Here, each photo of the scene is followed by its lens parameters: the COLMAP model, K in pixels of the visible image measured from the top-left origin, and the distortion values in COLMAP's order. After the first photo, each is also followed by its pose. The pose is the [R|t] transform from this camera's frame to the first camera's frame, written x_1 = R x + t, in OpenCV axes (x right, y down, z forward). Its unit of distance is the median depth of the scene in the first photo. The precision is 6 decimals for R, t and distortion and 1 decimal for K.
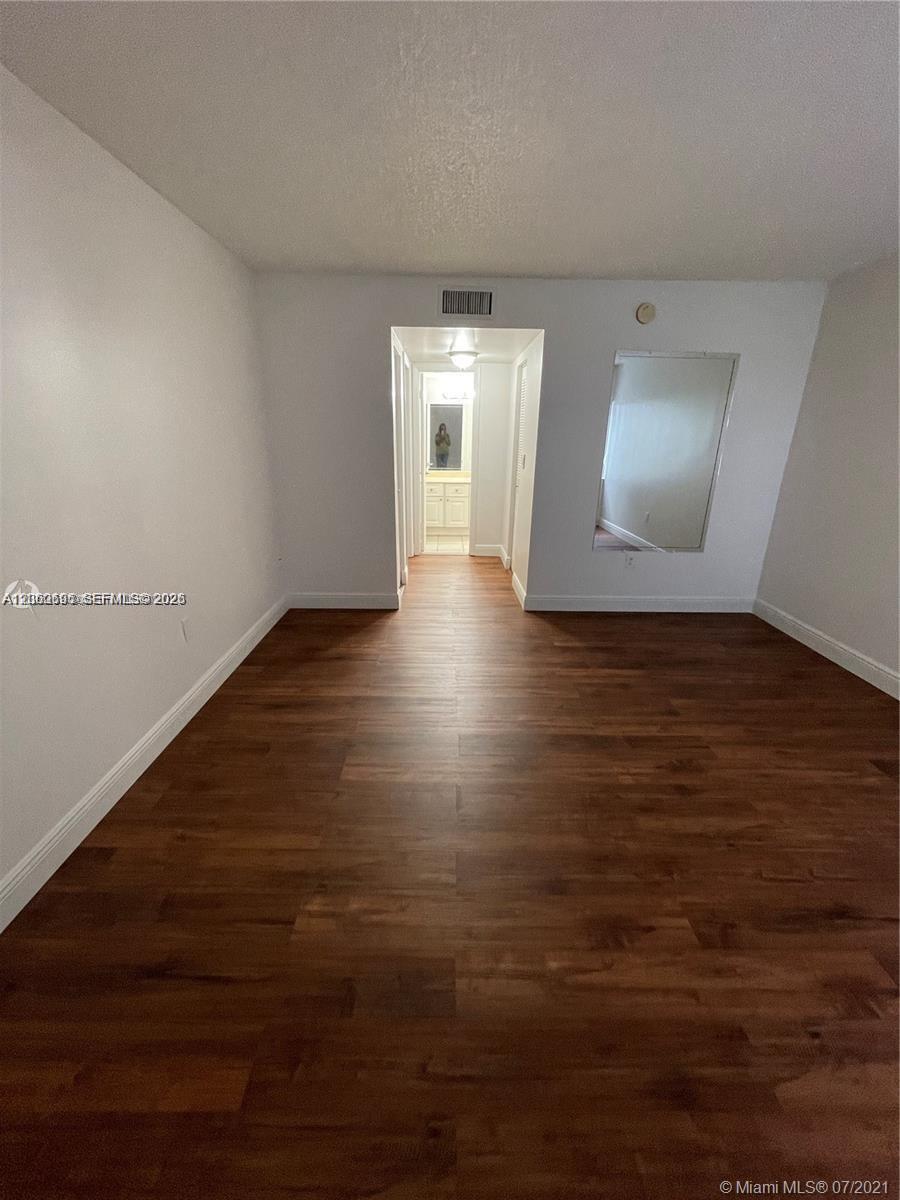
lens RADIAL K [[487.0, 0, 450.0], [0, 487.0, 600.0], [0, 0, 1]] dist [-0.001495, 0.000699]
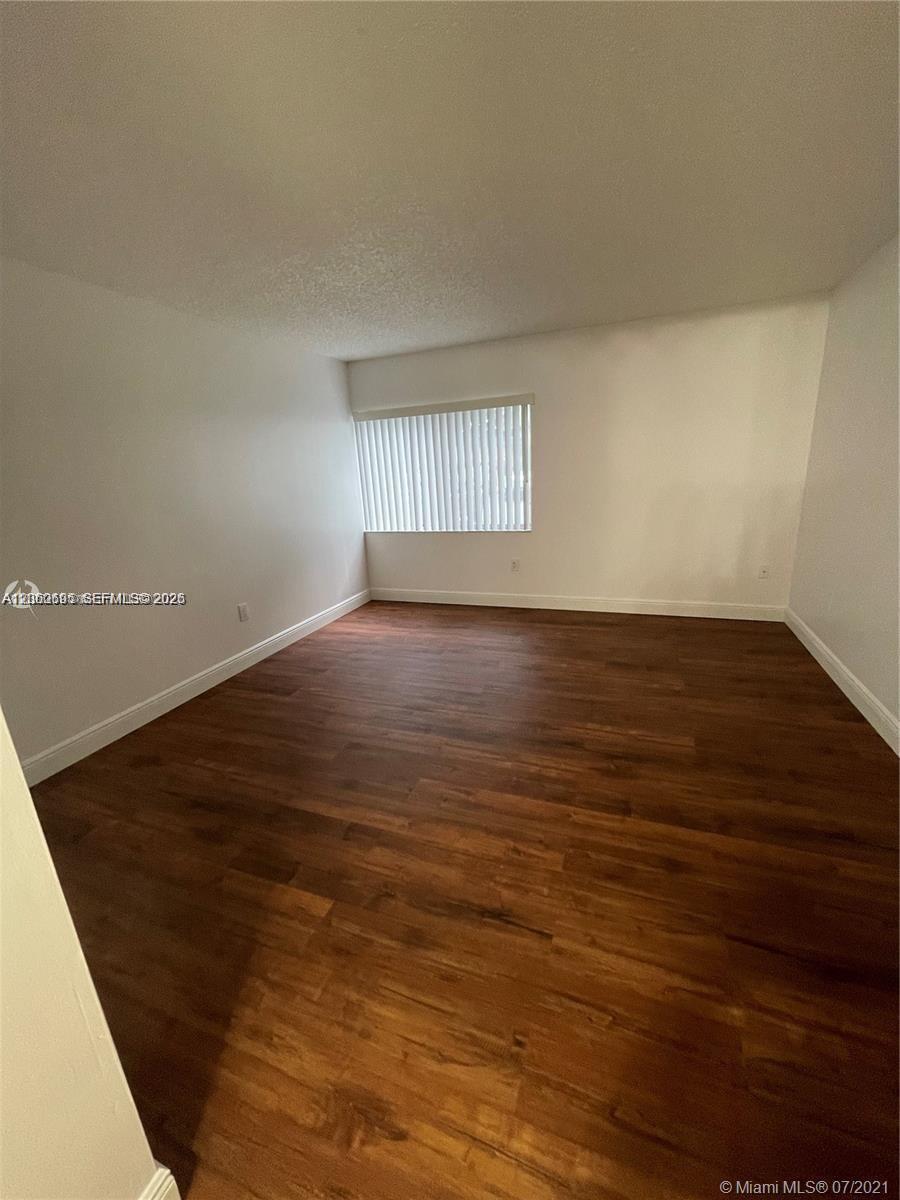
lens RADIAL K [[487.0, 0, 450.0], [0, 487.0, 600.0], [0, 0, 1]] dist [-0.001495, 0.000699]
pose [[-0.932431, -0.064114, 0.355614, -0.056817], [0.154792, 0.818394, 0.553418, -0.523357], [-0.326514, 0.571070, -0.753171, 1.501496]]
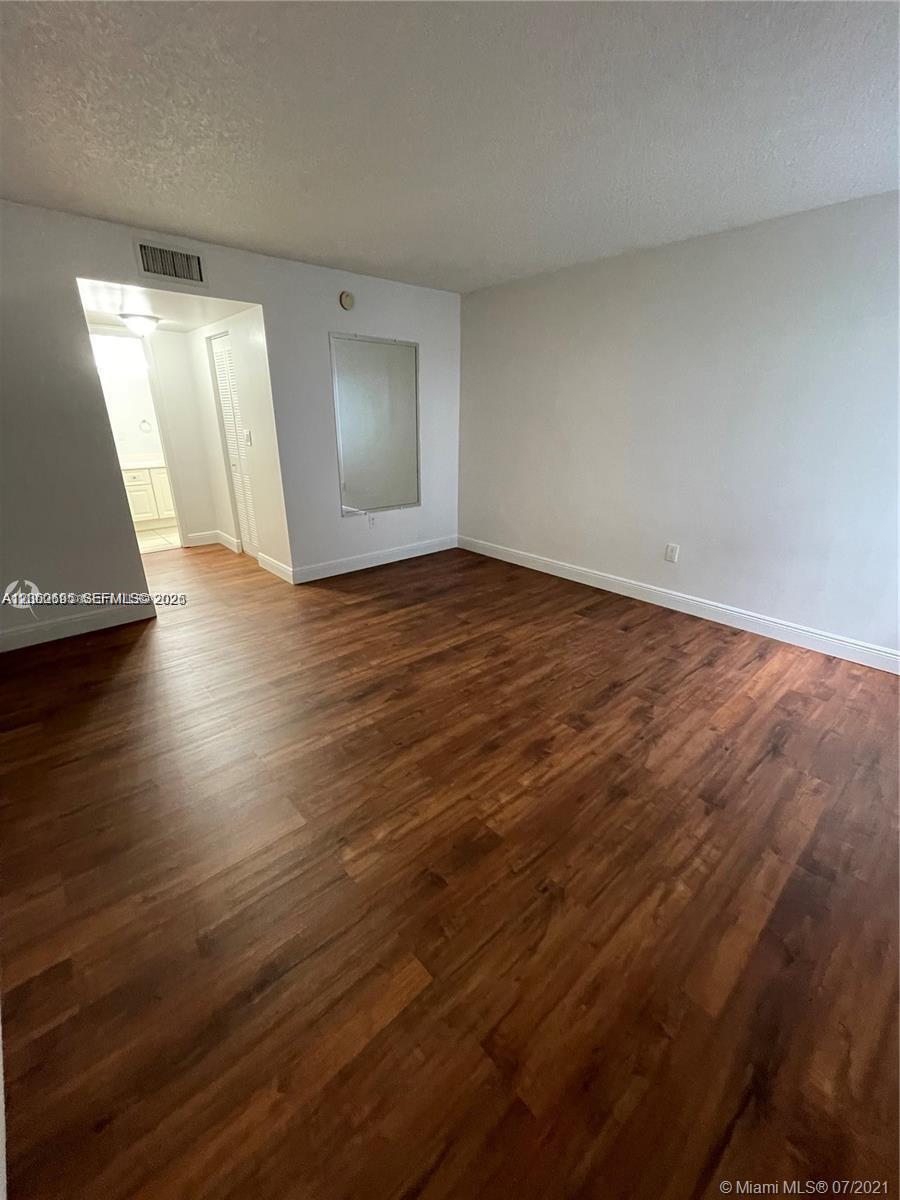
lens RADIAL K [[487.0, 0, 450.0], [0, 487.0, 600.0], [0, 0, 1]] dist [-0.001495, 0.000699]
pose [[0.748220, -0.249693, 0.614671, -0.367128], [0.221816, 0.967308, 0.122933, -0.000556], [-0.625272, 0.044363, 0.779145, -0.003492]]
